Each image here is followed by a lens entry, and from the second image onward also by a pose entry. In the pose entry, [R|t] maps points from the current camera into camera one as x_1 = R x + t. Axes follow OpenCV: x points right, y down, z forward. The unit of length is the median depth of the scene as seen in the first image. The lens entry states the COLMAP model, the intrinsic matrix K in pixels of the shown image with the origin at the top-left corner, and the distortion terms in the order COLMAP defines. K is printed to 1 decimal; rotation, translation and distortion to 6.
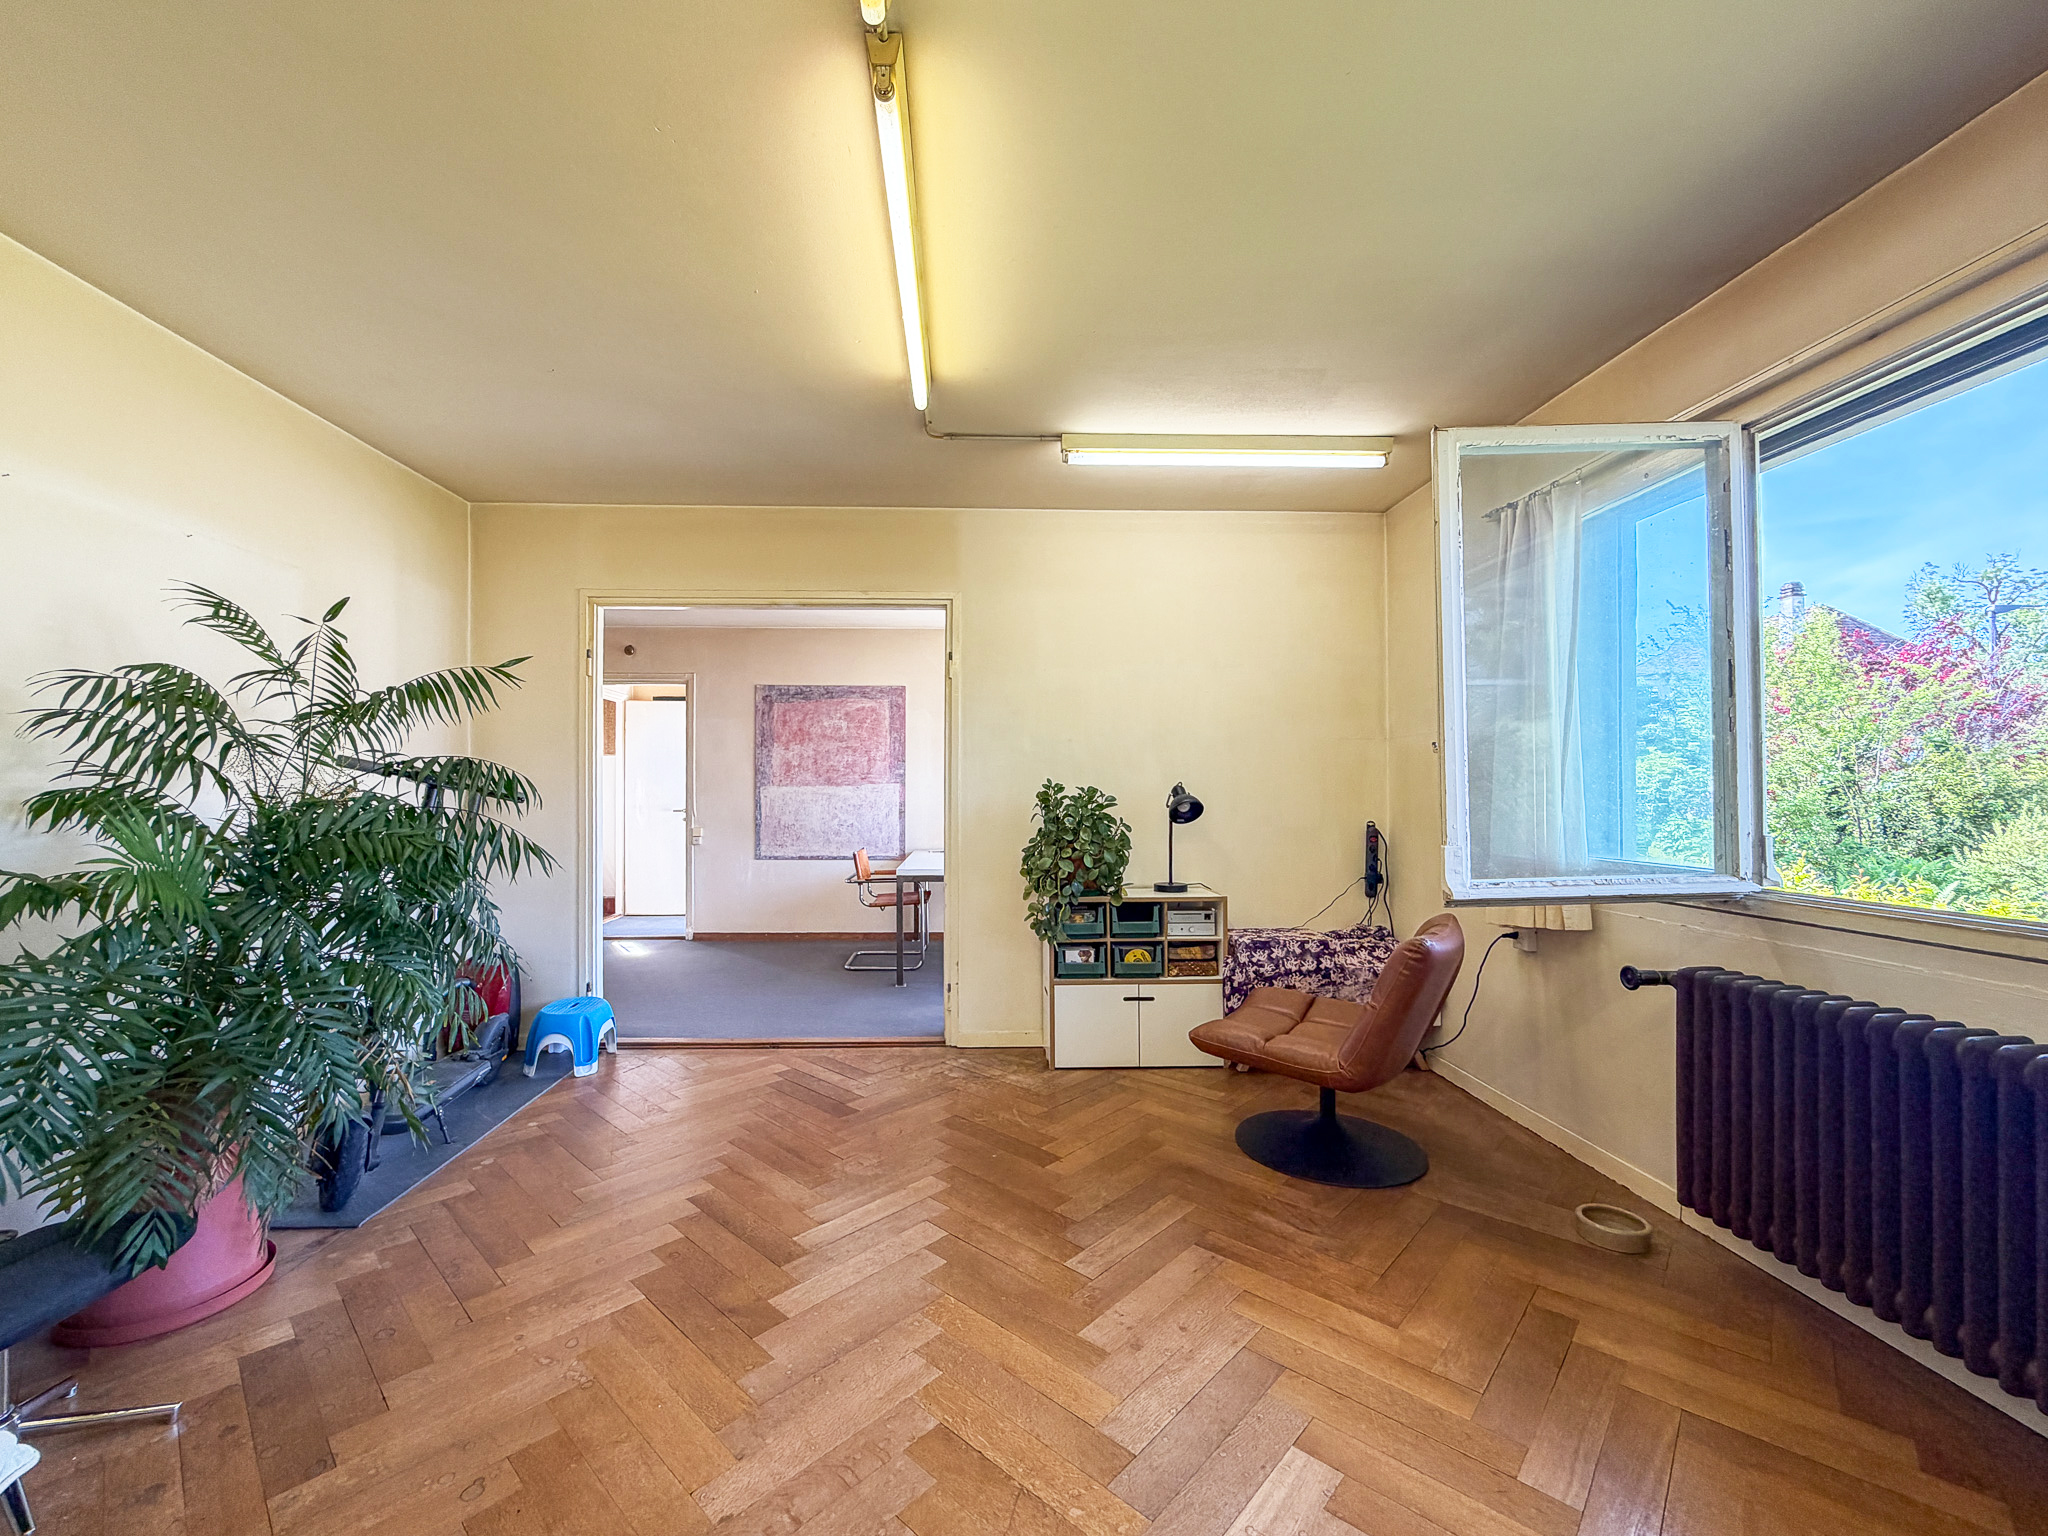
lens RADIAL K [[832.7, 0, 1009.4], [0, 832.7, 776.0], [0, 0, 1]] dist [-0.001040, -0.000158]
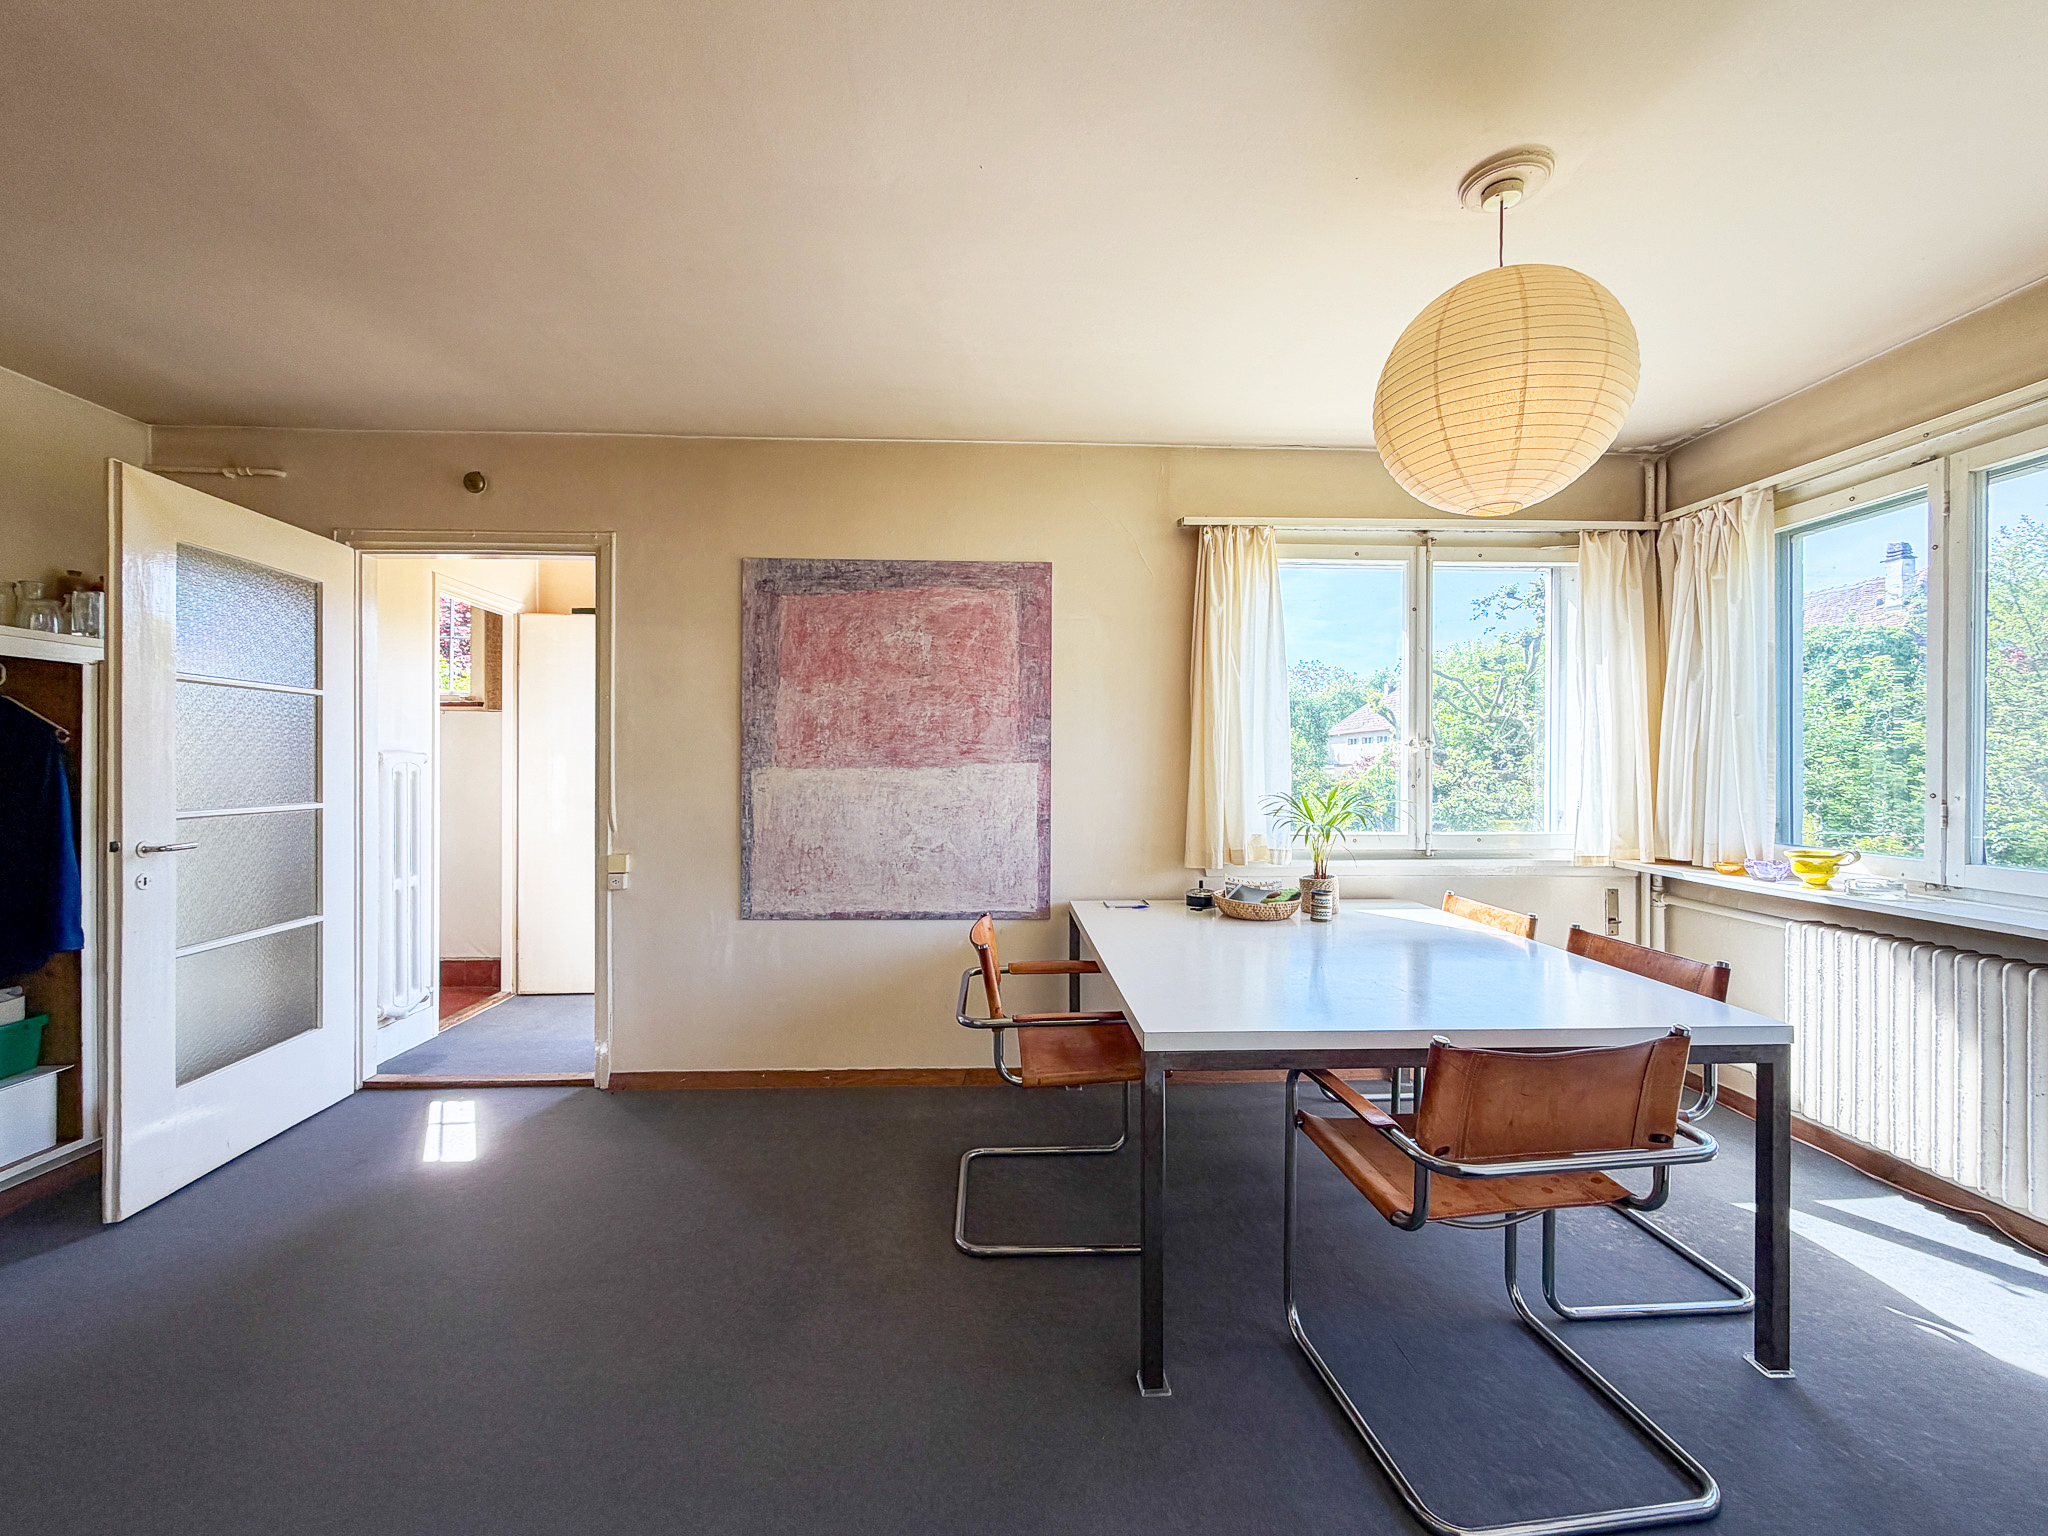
lens RADIAL K [[832.7, 0, 1034.4], [0, 832.7, 757.3], [0, 0, 1]] dist [-0.001040, -0.000158]
pose [[0.999956, 0.002354, 0.009063, -0.139376], [-0.002389, 0.999990, 0.003850, 0.003933], [-0.009054, -0.003871, 0.999952, 0.515131]]
